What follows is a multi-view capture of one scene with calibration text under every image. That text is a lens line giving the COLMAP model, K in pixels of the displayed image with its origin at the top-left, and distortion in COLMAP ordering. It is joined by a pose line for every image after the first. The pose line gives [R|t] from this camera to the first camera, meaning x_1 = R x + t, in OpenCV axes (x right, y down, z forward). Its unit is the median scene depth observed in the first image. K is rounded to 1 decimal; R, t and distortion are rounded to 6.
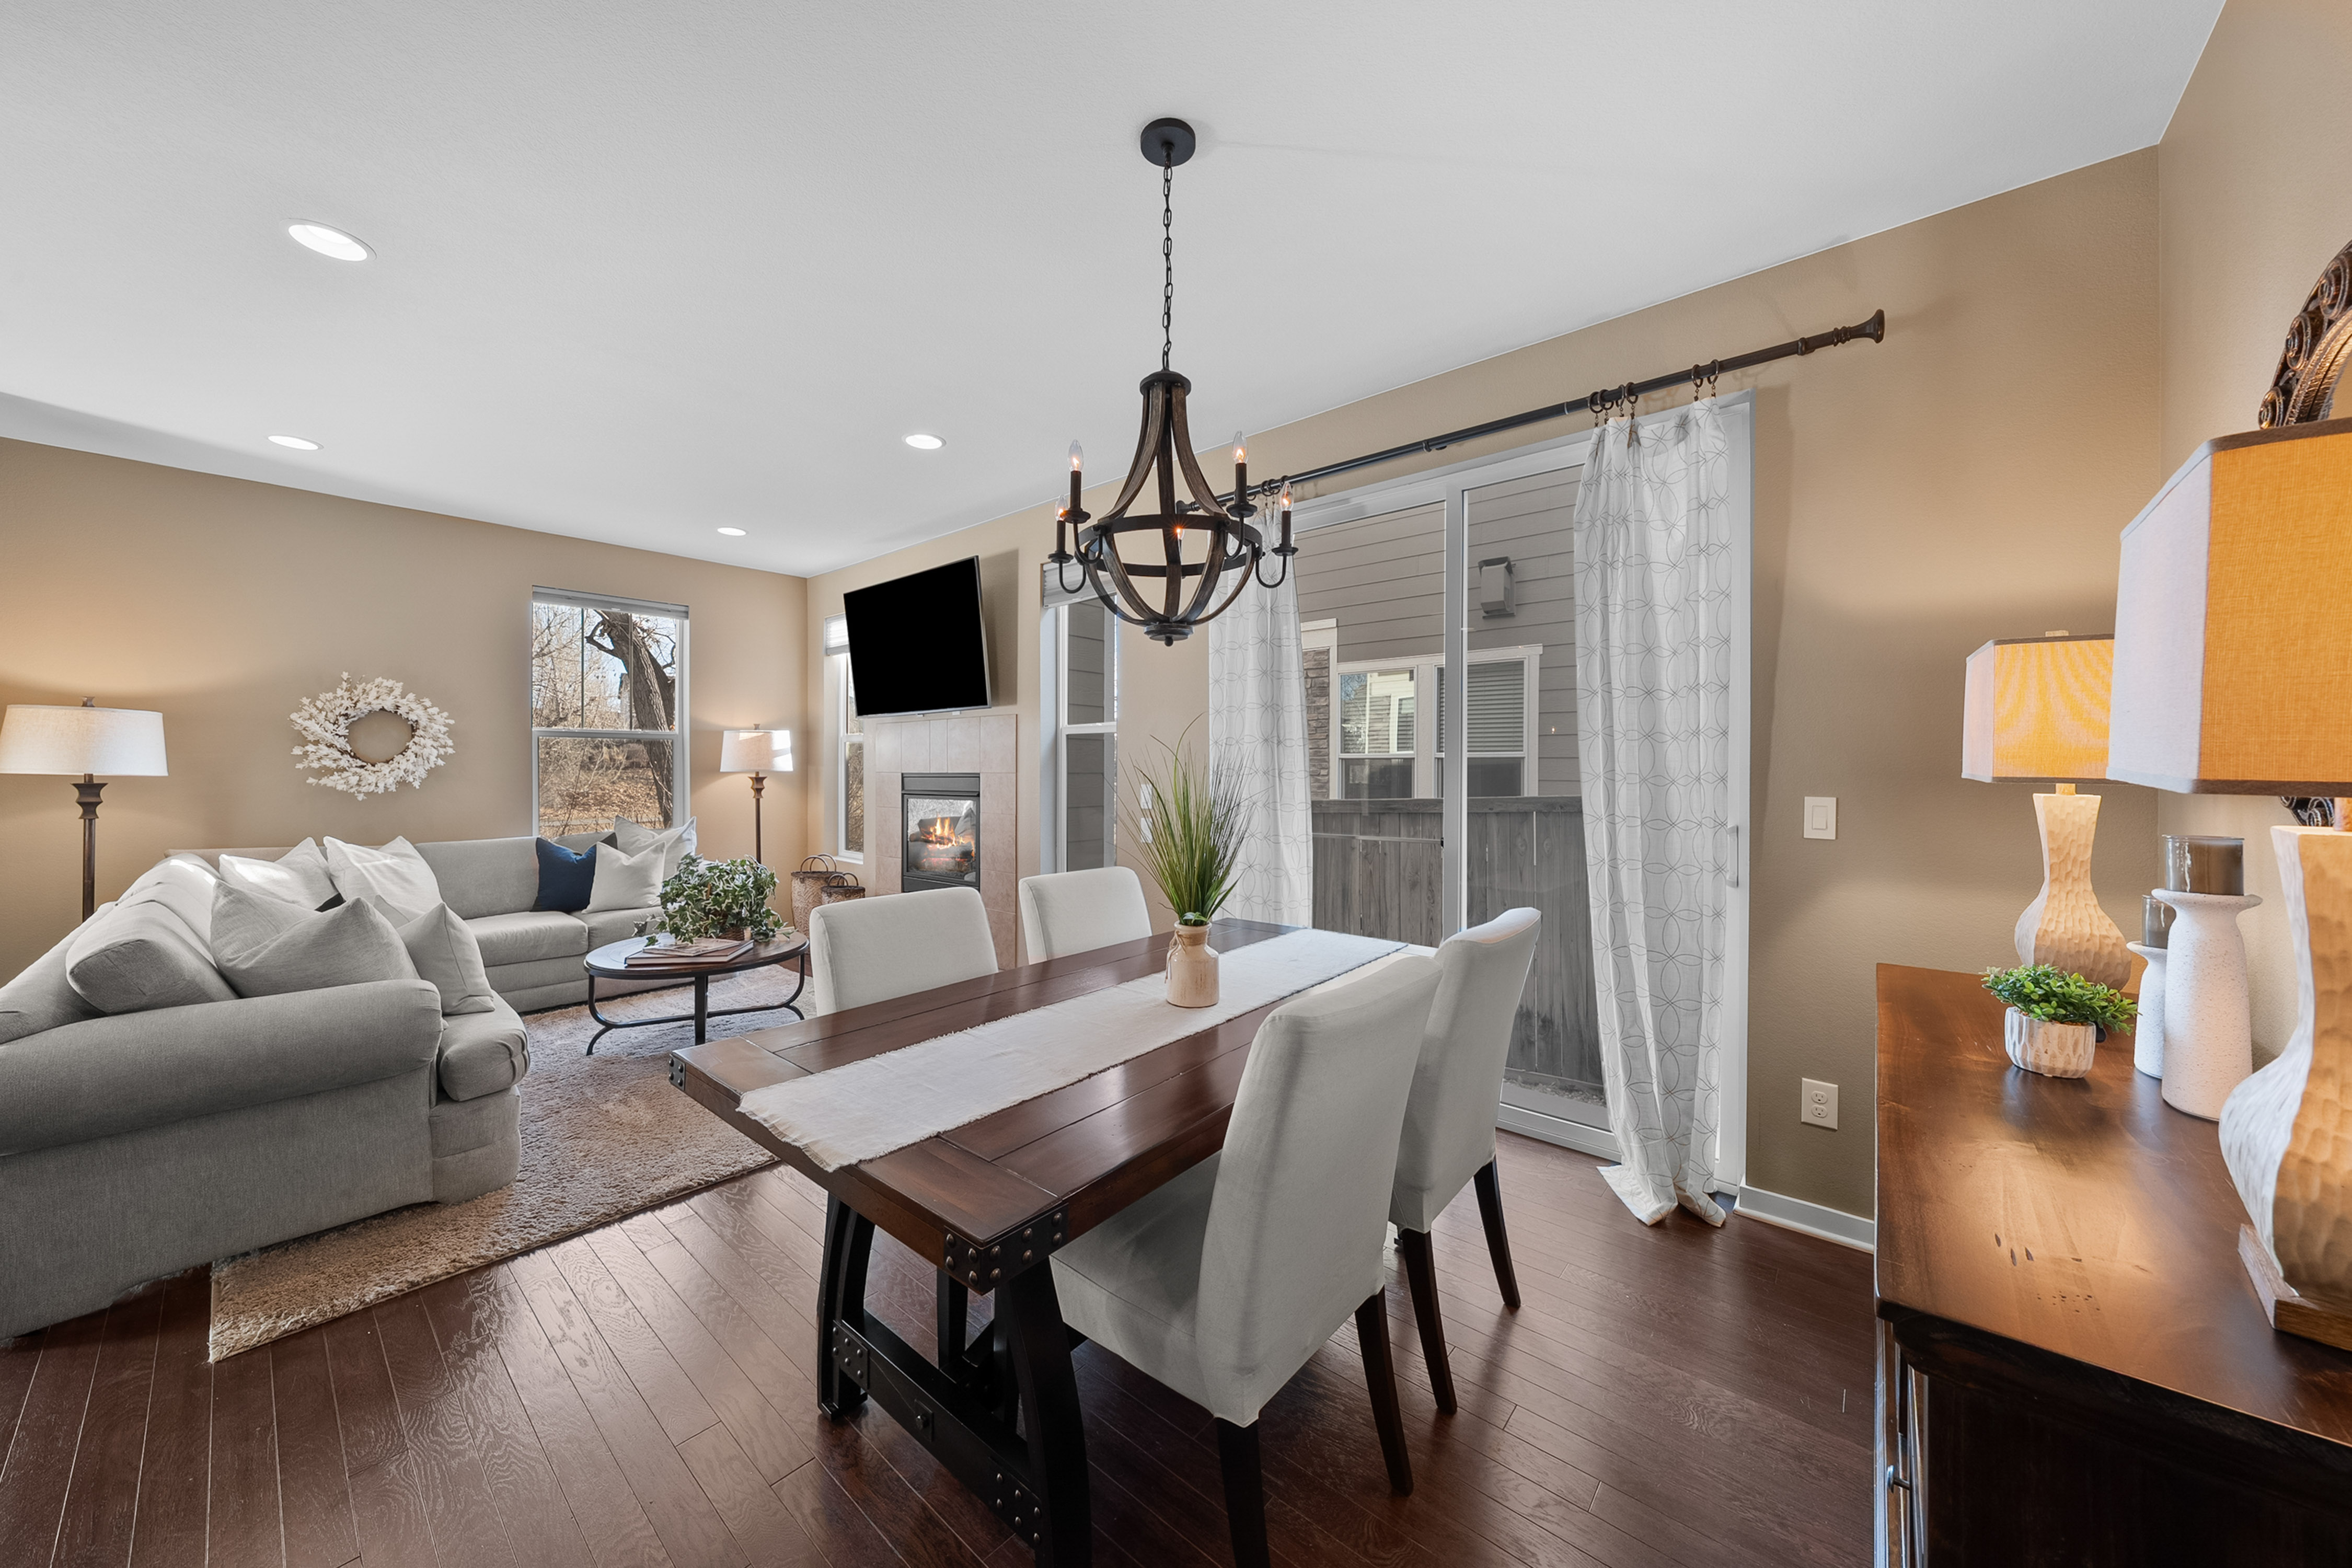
lens RADIAL K [[815.8, 0, 1158.0], [0, 815.8, 768.9], [0, 0, 1]] dist [-0.001945, -0.000042]
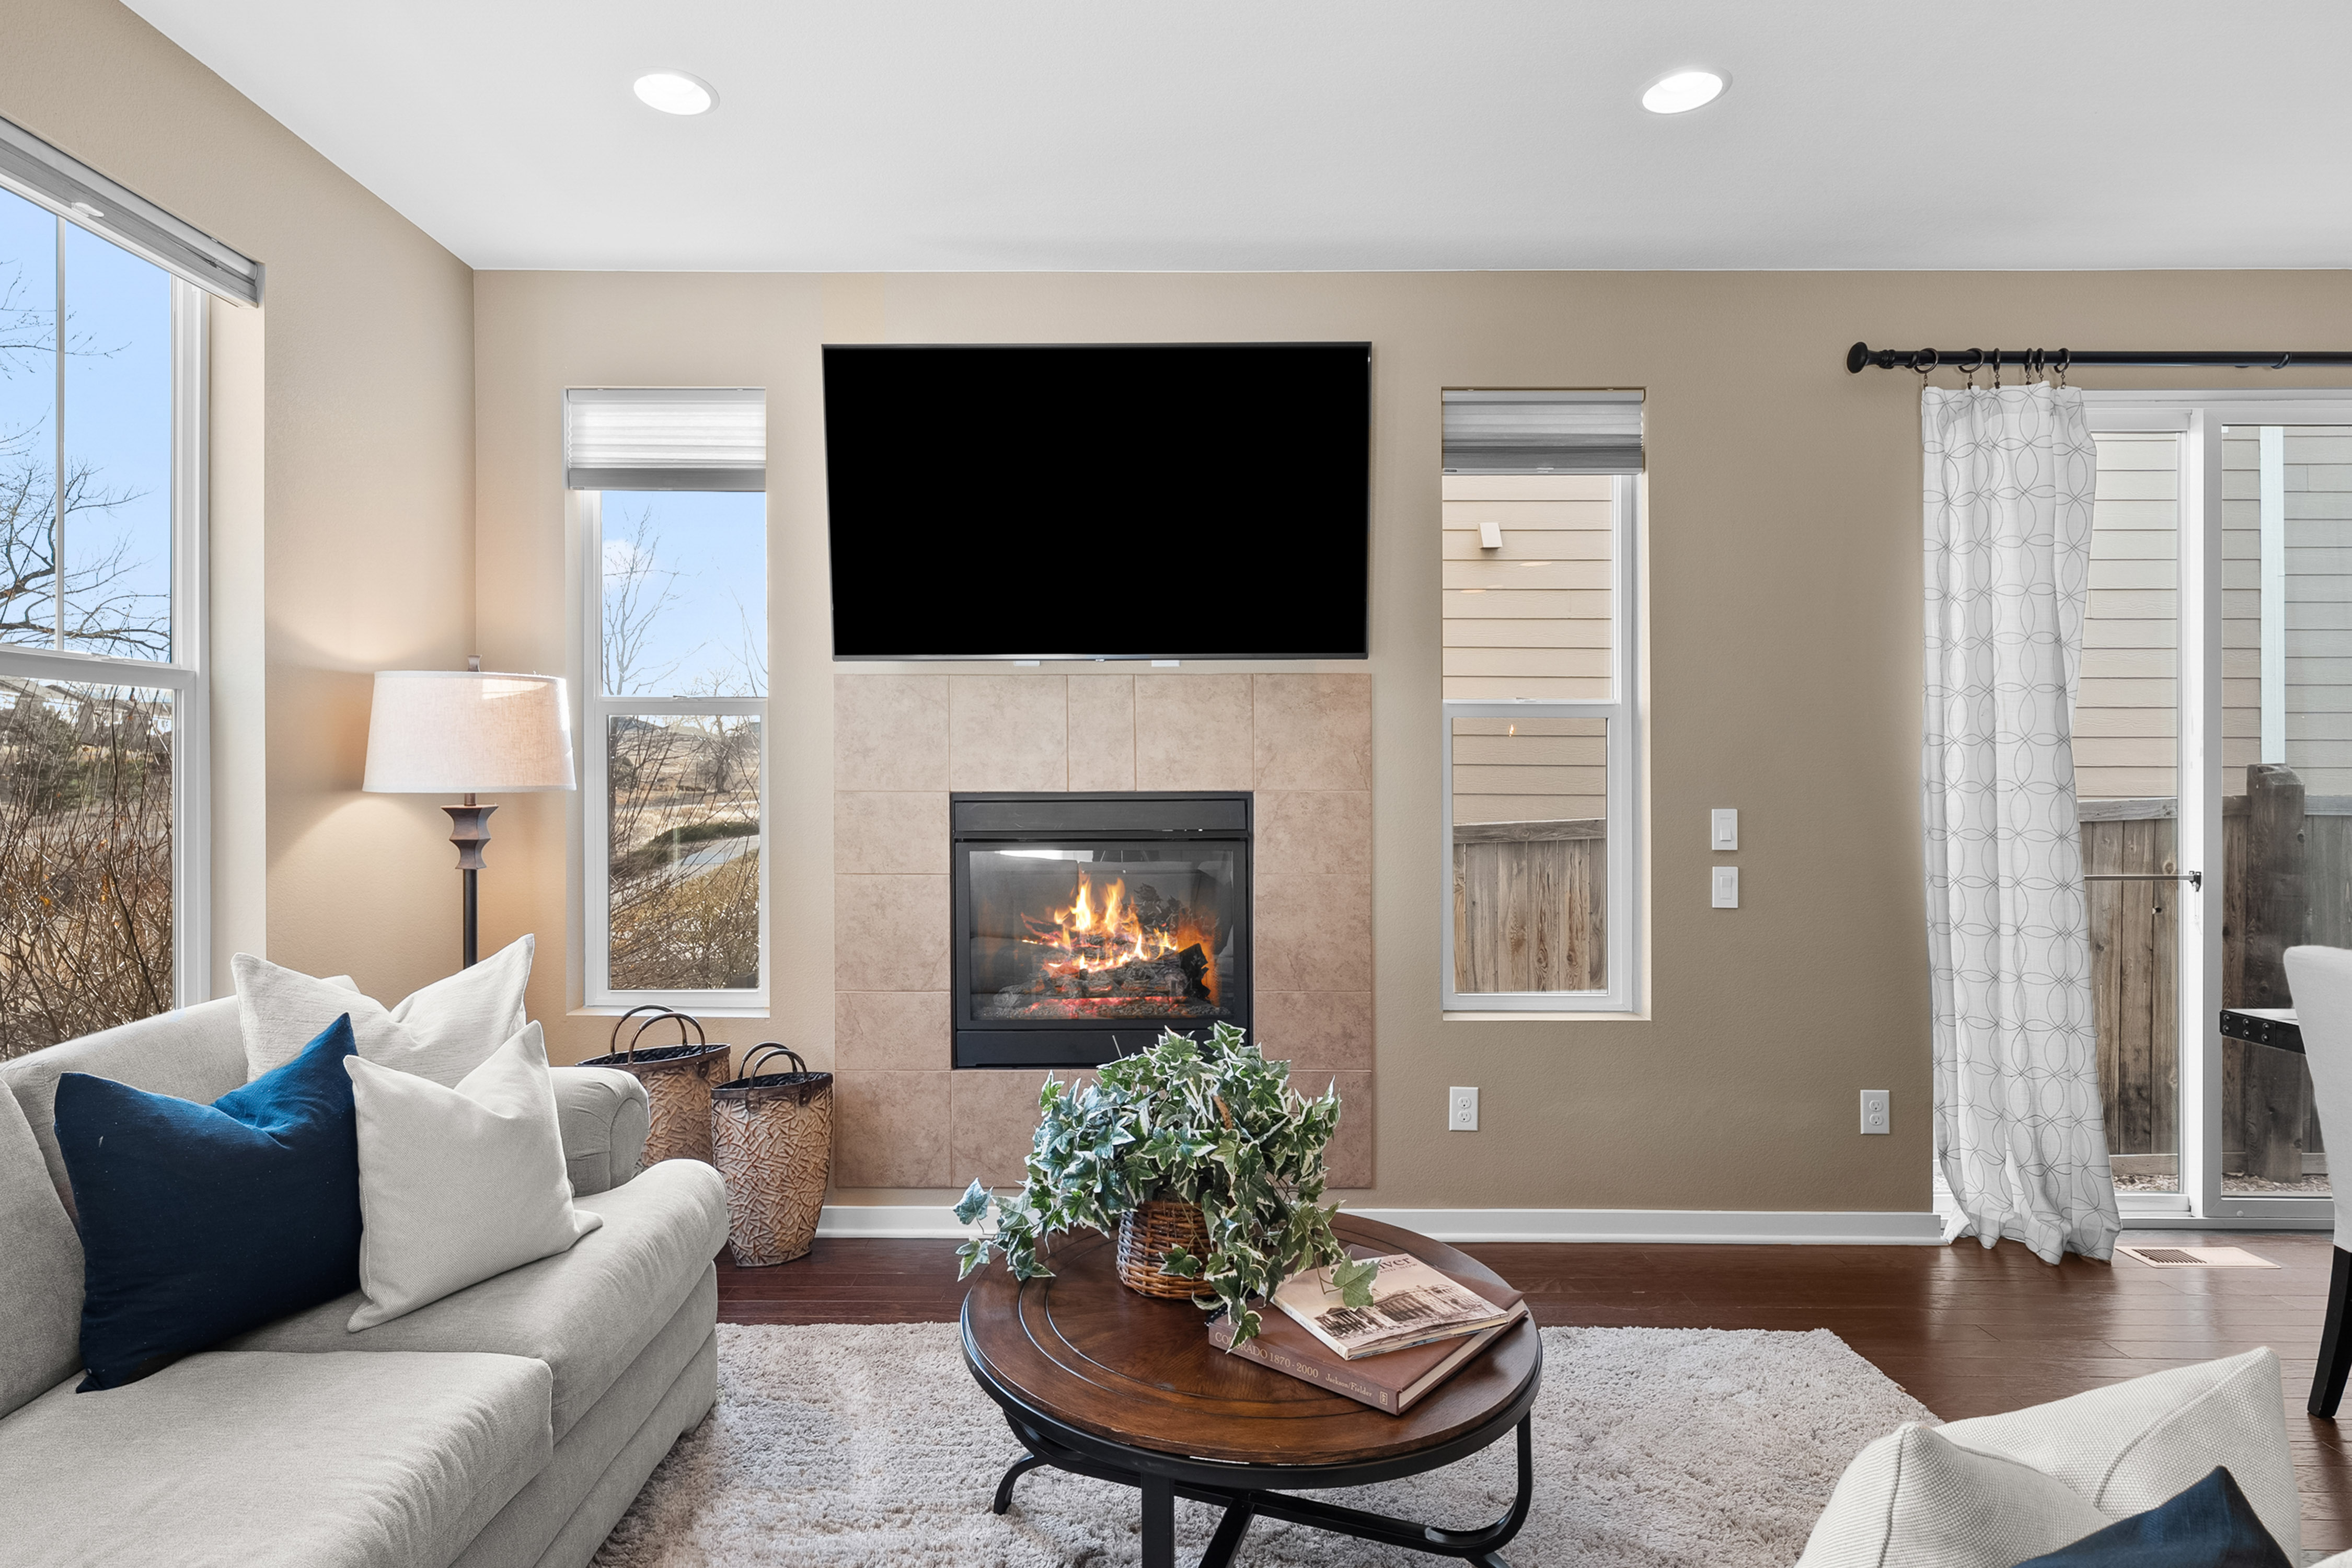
lens RADIAL K [[1202.8, 0, 1126.9], [0, 1202.8, 777.9], [0, 0, 1]] dist [0.002784, -0.002928]
pose [[0.758228, -0.001070, 0.651989, -0.864446], [0.000494, 0.999999, 0.001067, -0.004313], [-0.651990, -0.000487, 0.758228, 0.598665]]
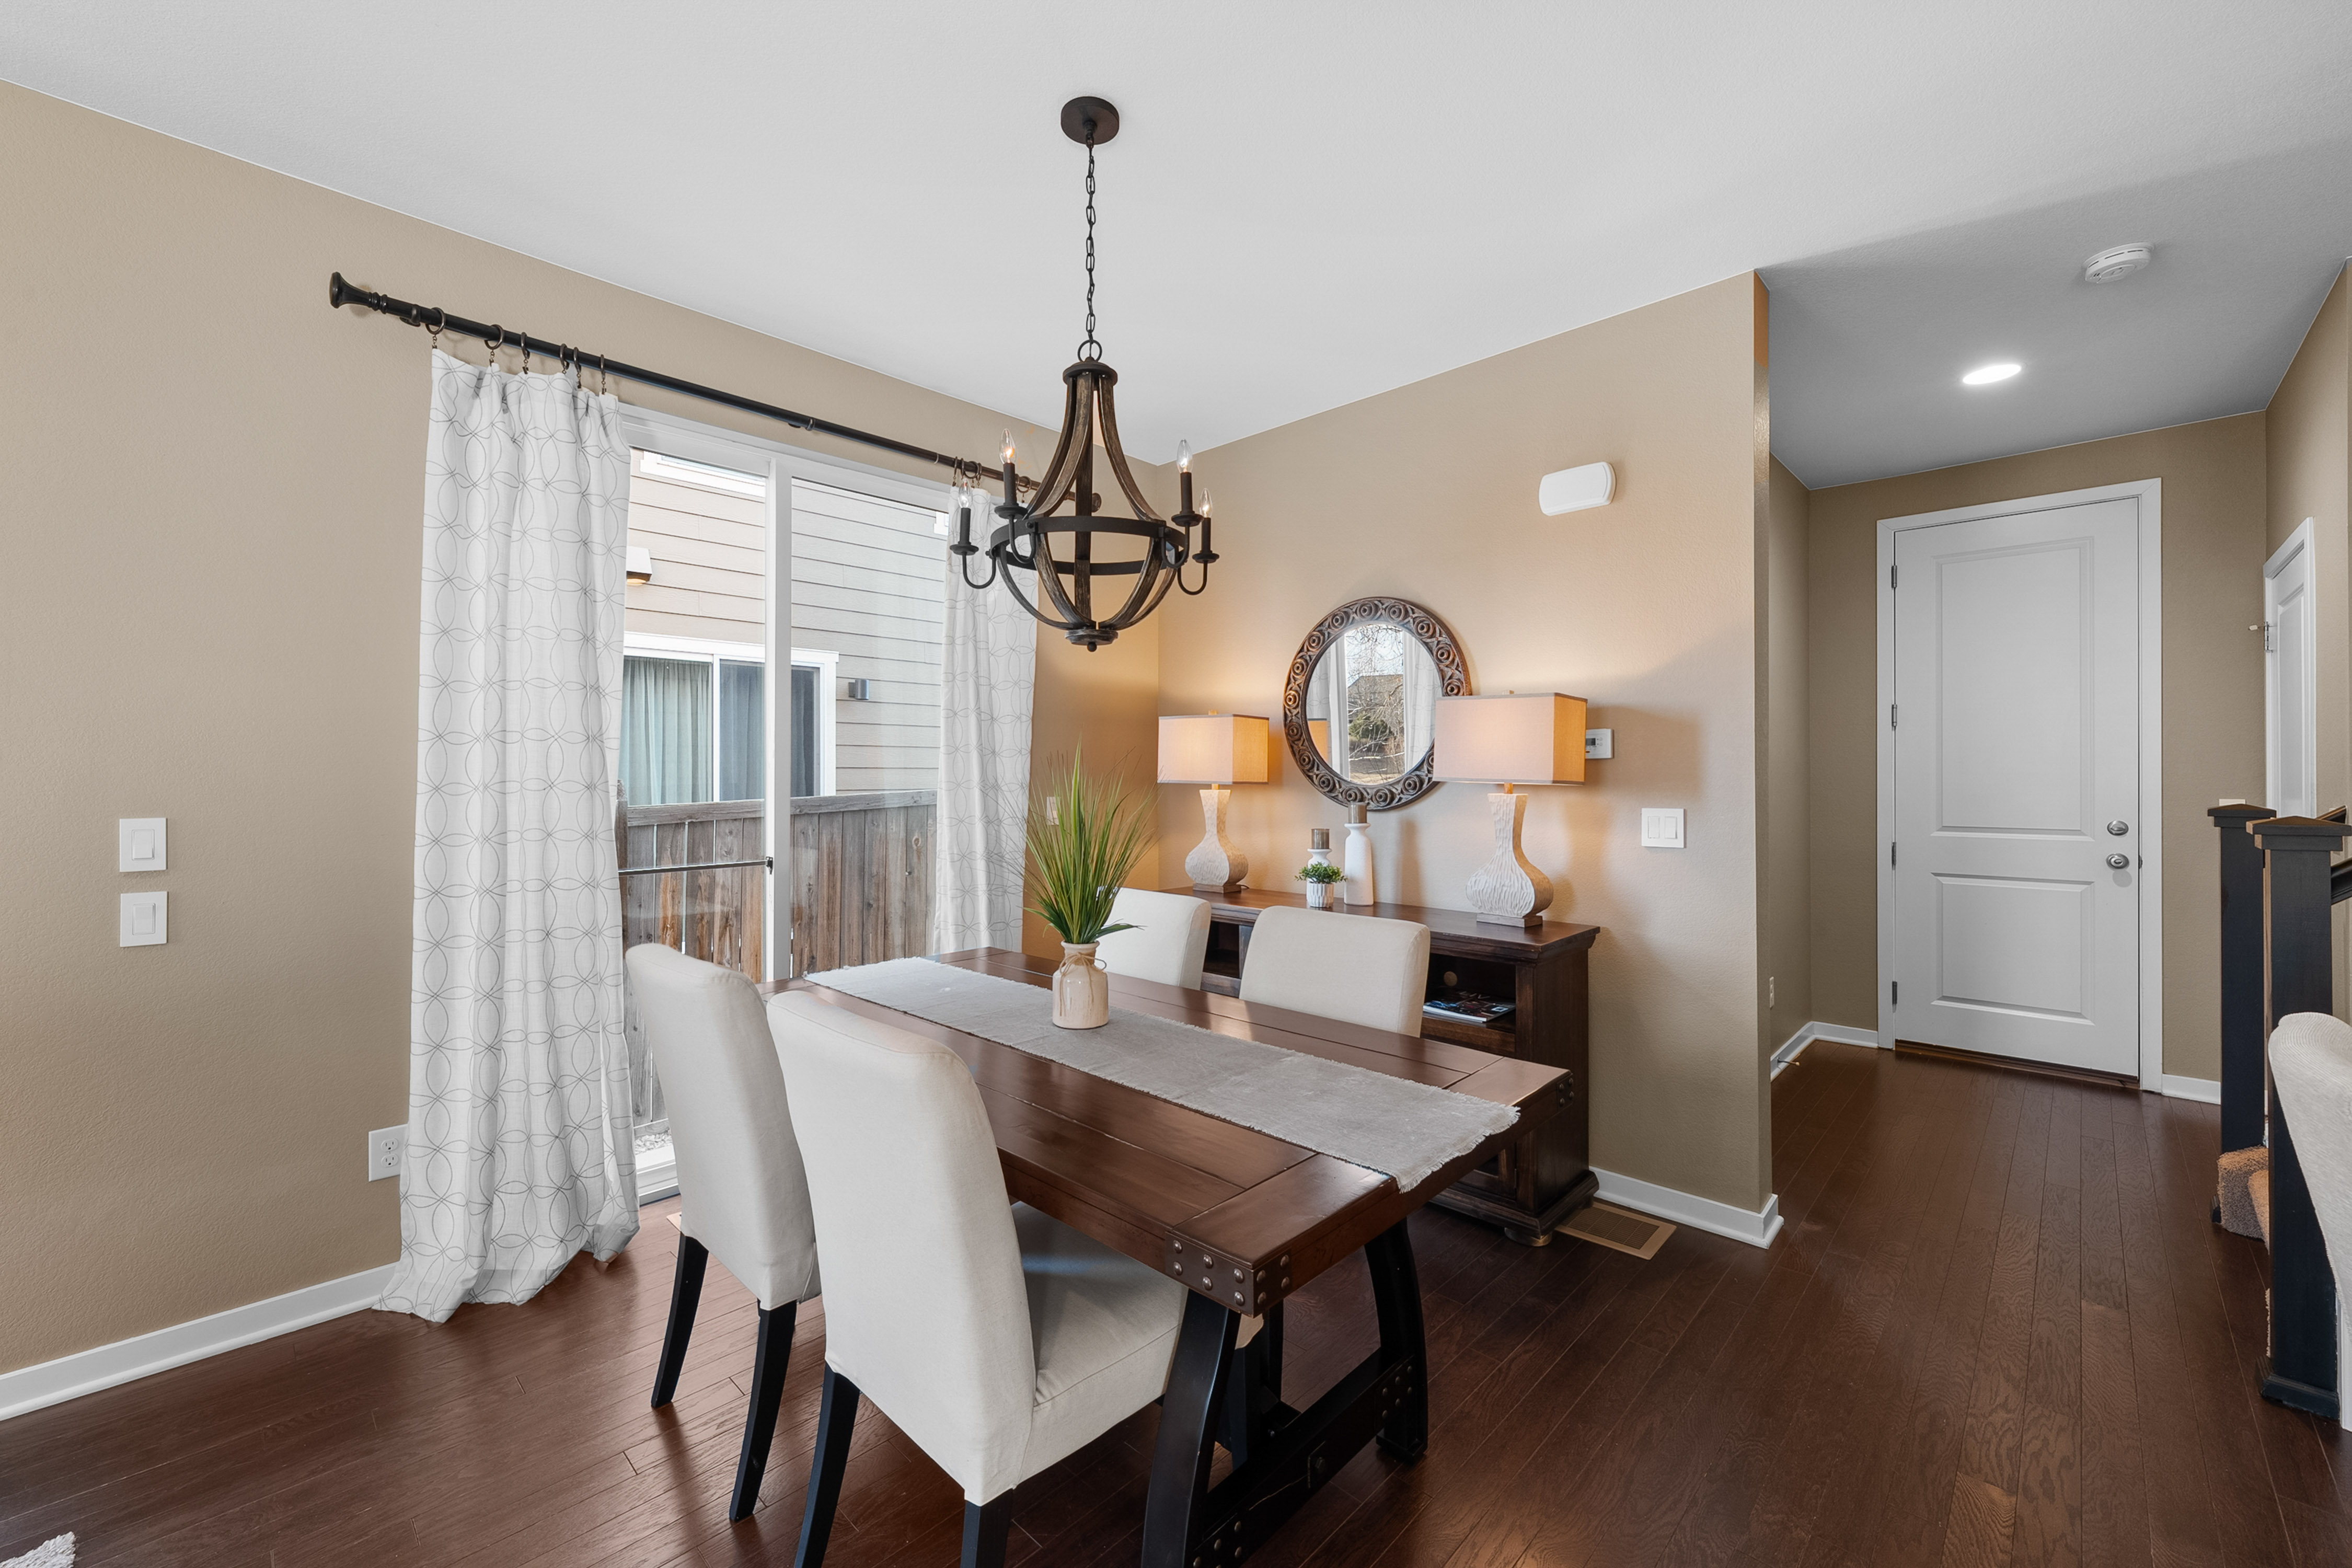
lens RADIAL K [[906.3, 0, 1175.1], [0, 906.3, 765.0], [0, 0, 1]] dist [0.001857, 0.000155]
pose [[0.060100, 0.009310, 0.998149, -0.454909], [0.002152, 0.999953, -0.009456, -0.004251], [-0.998190, 0.002717, 0.060078, 0.373907]]
